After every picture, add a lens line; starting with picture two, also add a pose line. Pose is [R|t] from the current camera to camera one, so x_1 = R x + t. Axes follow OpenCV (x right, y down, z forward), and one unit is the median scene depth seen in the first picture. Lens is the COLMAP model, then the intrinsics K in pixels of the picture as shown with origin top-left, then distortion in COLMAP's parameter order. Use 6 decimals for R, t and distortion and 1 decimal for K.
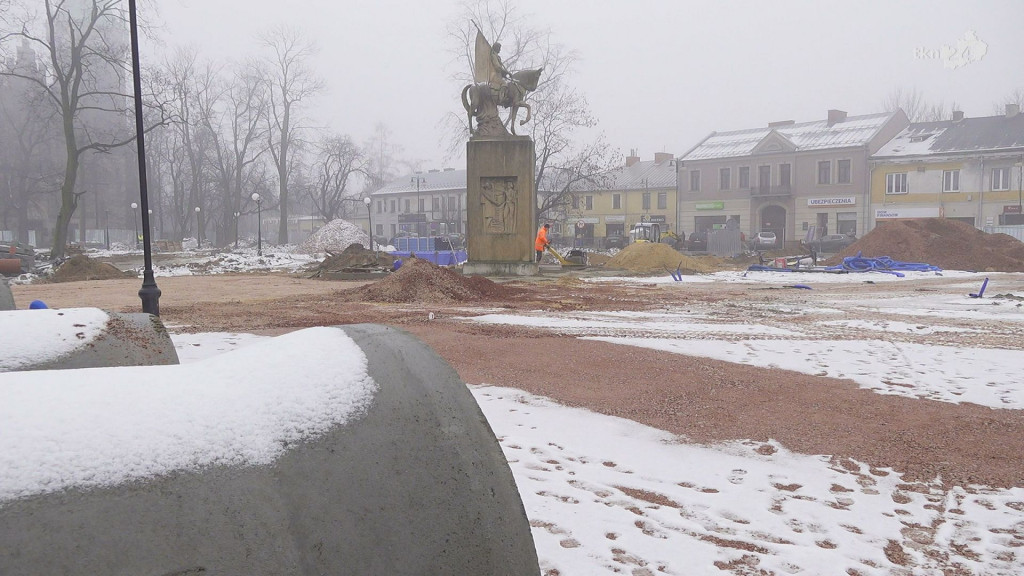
lens RADIAL K [[799.8, 0, 512.0], [0, 799.8, 288.0], [0, 0, 1]] dist [-0.006916, -0.006527]
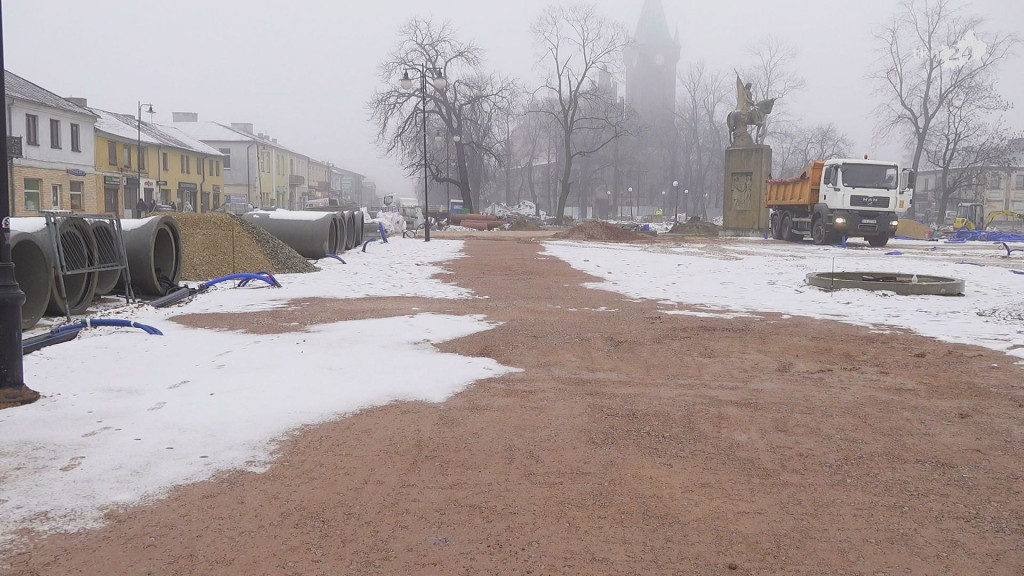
lens RADIAL K [[816.1, 0, 512.0], [0, 816.1, 288.0], [0, 0, 1]] dist [0.001955, -0.003533]
pose [[0.747113, 0.074061, -0.660558, 0.457614], [-0.058259, 0.997245, 0.045917, 0.022105], [0.662139, 0.004179, 0.749370, -0.294270]]
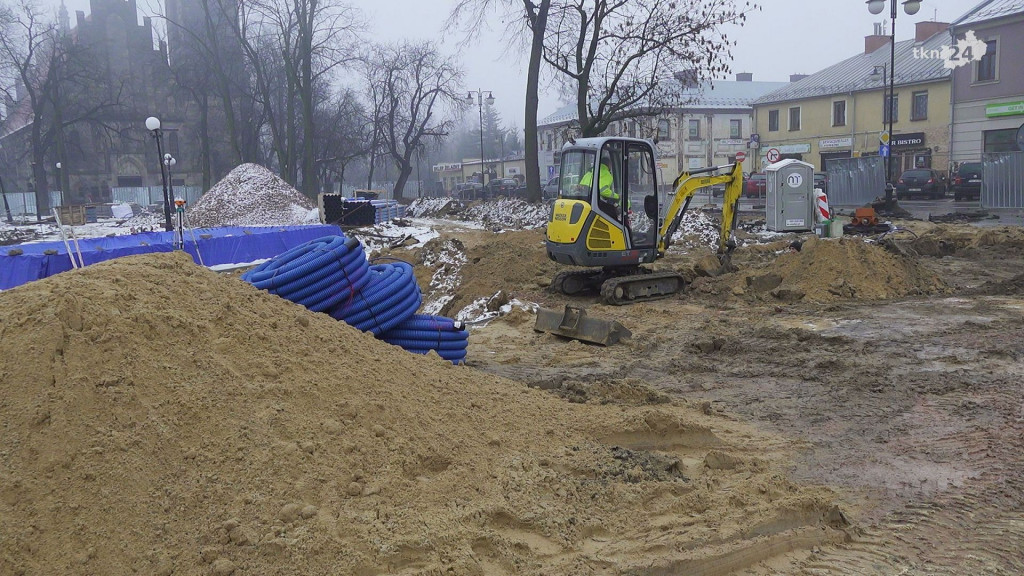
lens RADIAL K [[816.1, 0, 512.0], [0, 816.1, 288.0], [0, 0, 1]] dist [0.001955, -0.003533]
pose [[0.933340, 0.013926, -0.358722, 0.239012], [0.009557, 0.997929, 0.063606, -0.042008], [0.358865, -0.062794, 0.931275, 0.685380]]
